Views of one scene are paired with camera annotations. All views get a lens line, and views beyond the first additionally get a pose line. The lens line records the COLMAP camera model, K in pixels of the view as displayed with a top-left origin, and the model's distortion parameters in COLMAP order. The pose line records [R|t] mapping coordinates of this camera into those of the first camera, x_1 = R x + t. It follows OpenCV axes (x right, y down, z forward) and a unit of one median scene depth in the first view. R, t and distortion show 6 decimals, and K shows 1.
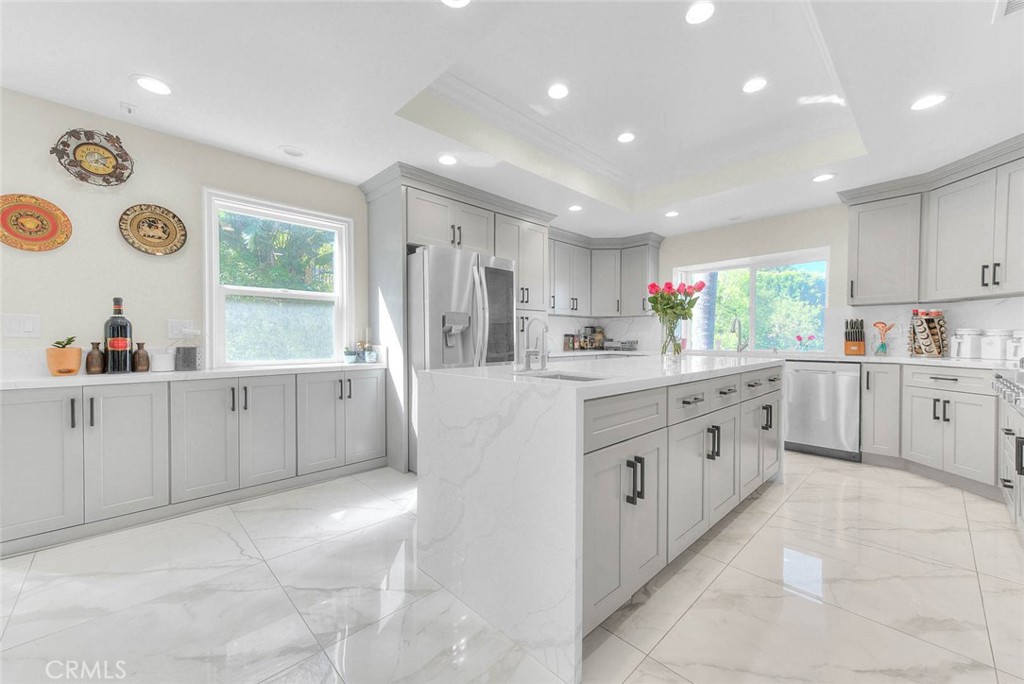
lens RADIAL K [[403.5, 0, 511.2], [0, 403.5, 345.8], [0, 0, 1]] dist [0.023934, -0.000455]
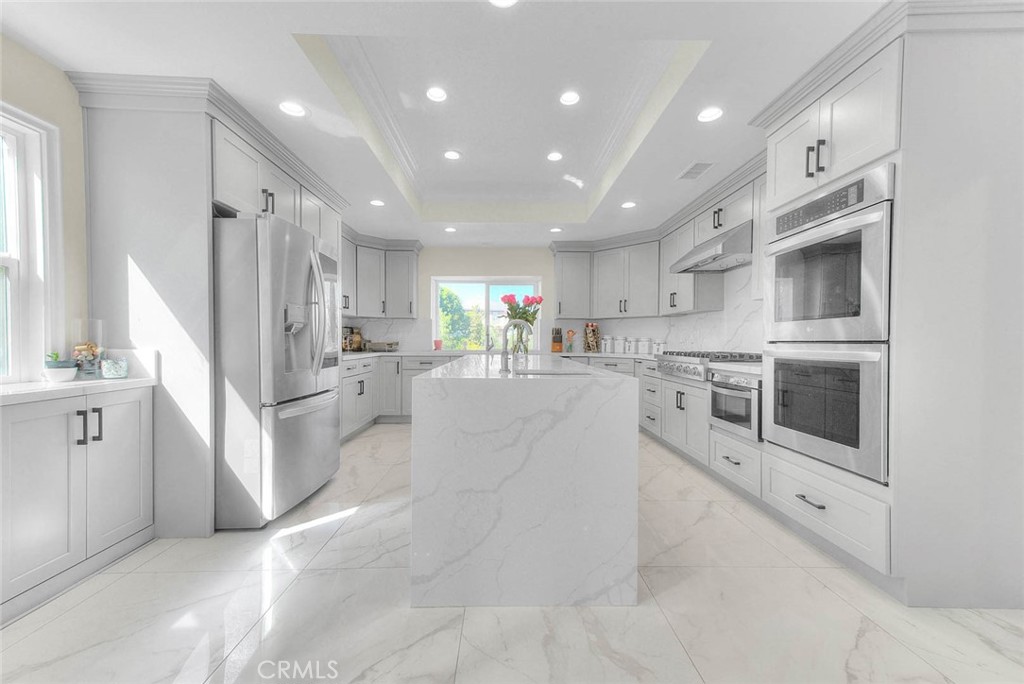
lens RADIAL K [[403.5, 0, 511.2], [0, 403.5, 345.8], [0, 0, 1]] dist [0.023934, -0.000455]
pose [[0.679137, -0.005837, 0.733988, -0.415577], [0.007531, 0.999971, 0.000985, -0.003140], [-0.733973, 0.004858, 0.679162, 0.152328]]
